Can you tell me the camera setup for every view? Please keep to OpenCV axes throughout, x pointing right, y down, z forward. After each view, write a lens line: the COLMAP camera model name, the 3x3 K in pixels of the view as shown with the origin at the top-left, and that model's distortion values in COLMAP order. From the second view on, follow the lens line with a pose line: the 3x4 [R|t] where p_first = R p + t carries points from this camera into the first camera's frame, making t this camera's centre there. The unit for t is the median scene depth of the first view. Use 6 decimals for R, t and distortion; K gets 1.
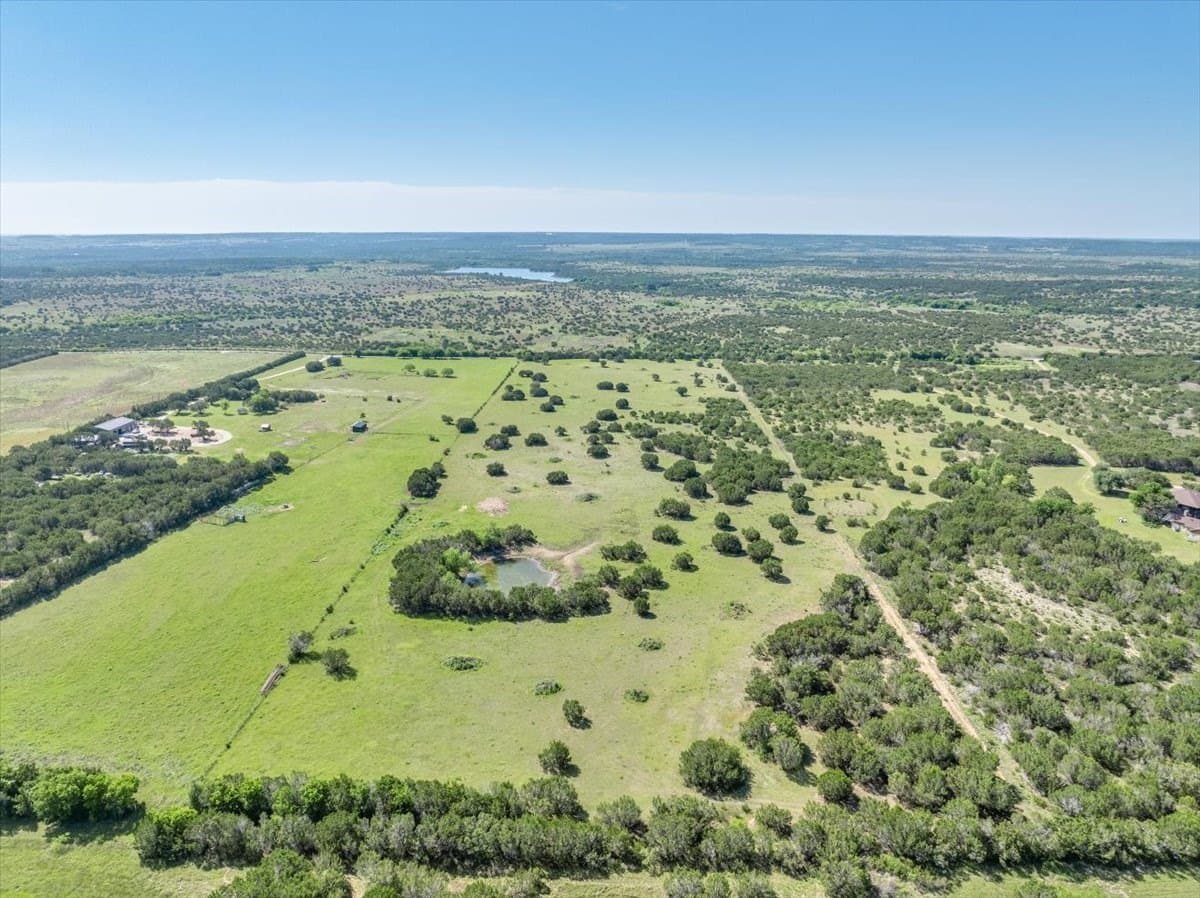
lens RADIAL K [[859.6, 0, 600.8], [0, 859.6, 452.9], [0, 0, 1]] dist [-0.047328, 0.015825]
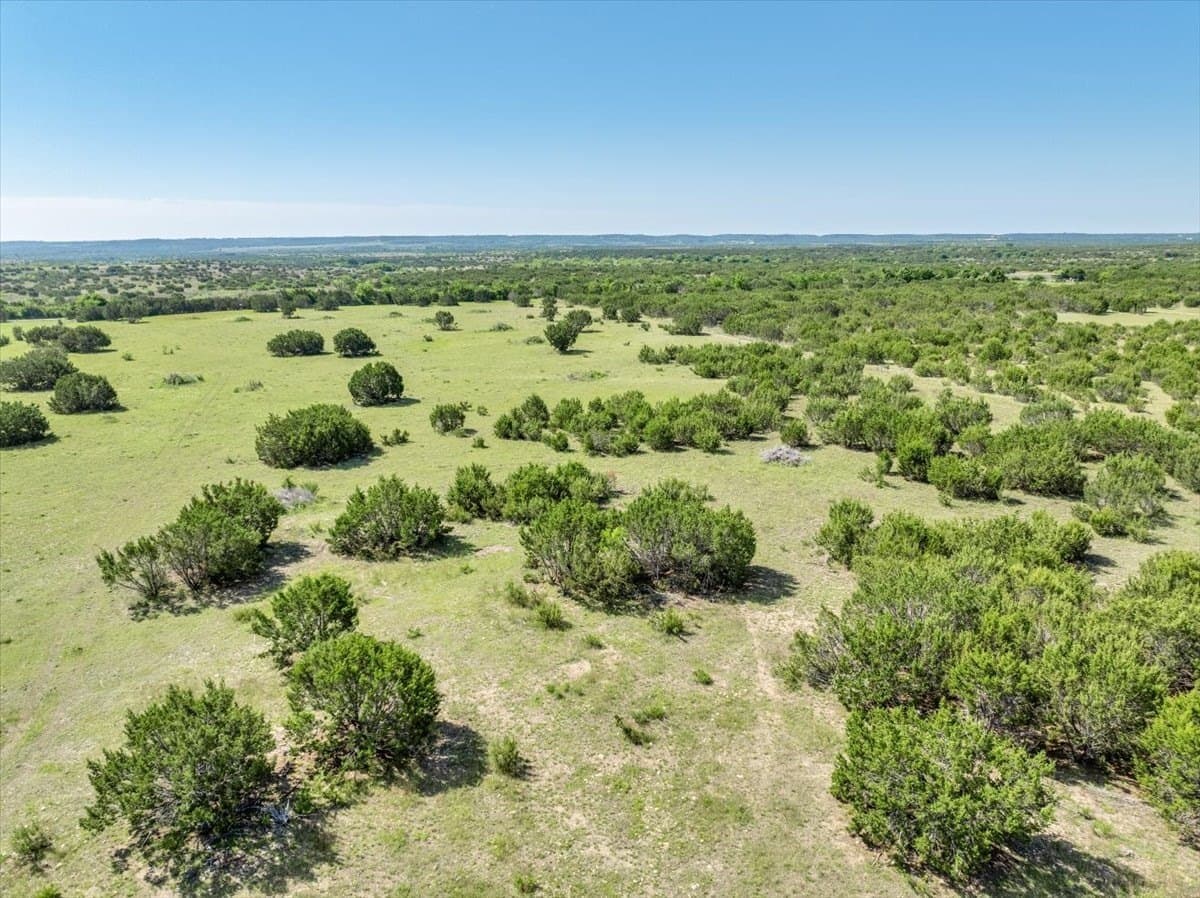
lens RADIAL K [[859.6, 0, 600.4], [0, 859.6, 448.0], [0, 0, 1]] dist [-0.047328, 0.015825]
pose [[0.939605, -0.088080, 0.330734, 0.004580], [0.094773, 0.995490, -0.004132, -0.050290], [-0.328879, 0.035227, 0.943715, 1.153728]]
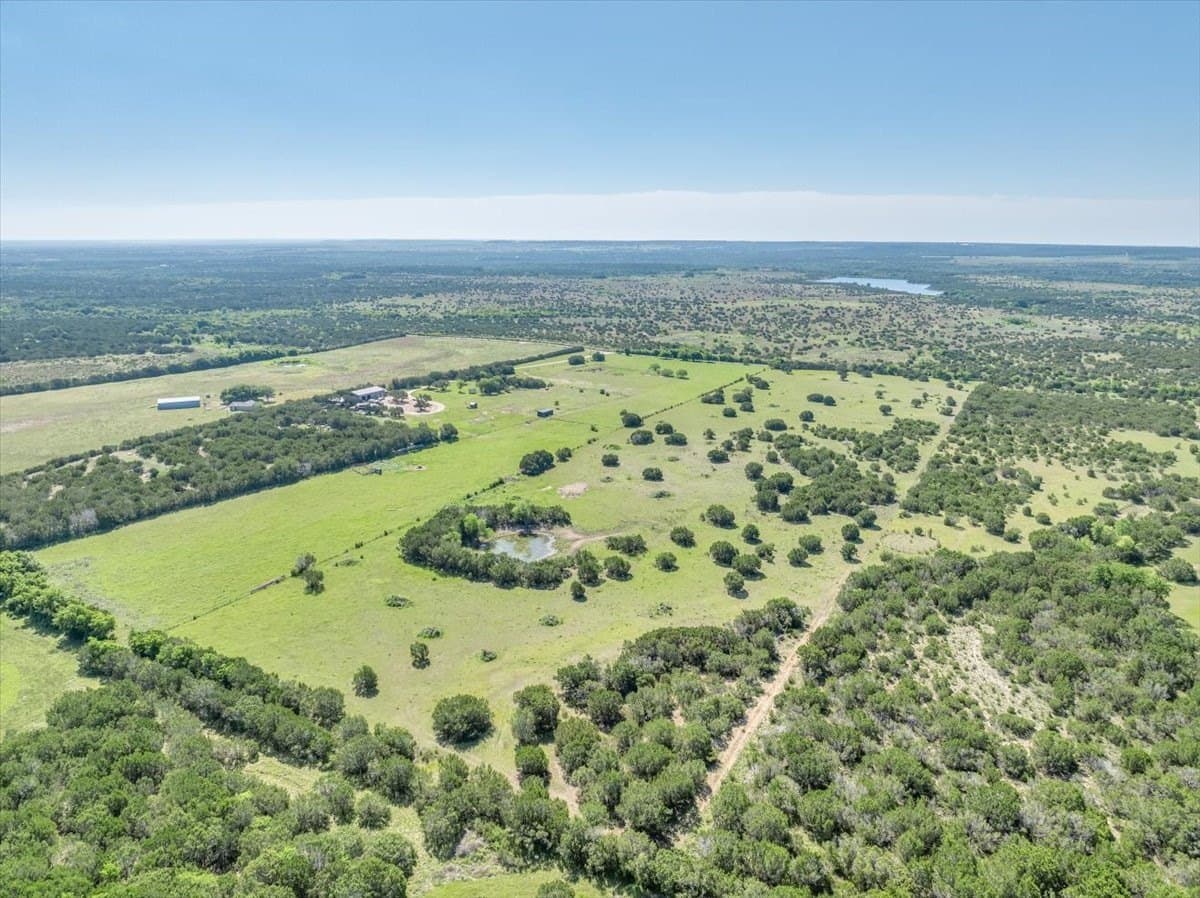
lens RADIAL K [[859.6, 0, 580.0], [0, 859.6, 458.5], [0, 0, 1]] dist [-0.047328, 0.015825]
pose [[0.880926, 0.116235, -0.458759, 0.379723], [-0.117933, 0.992705, 0.025060, -0.005478], [0.458325, 0.032027, 0.888207, 0.042105]]
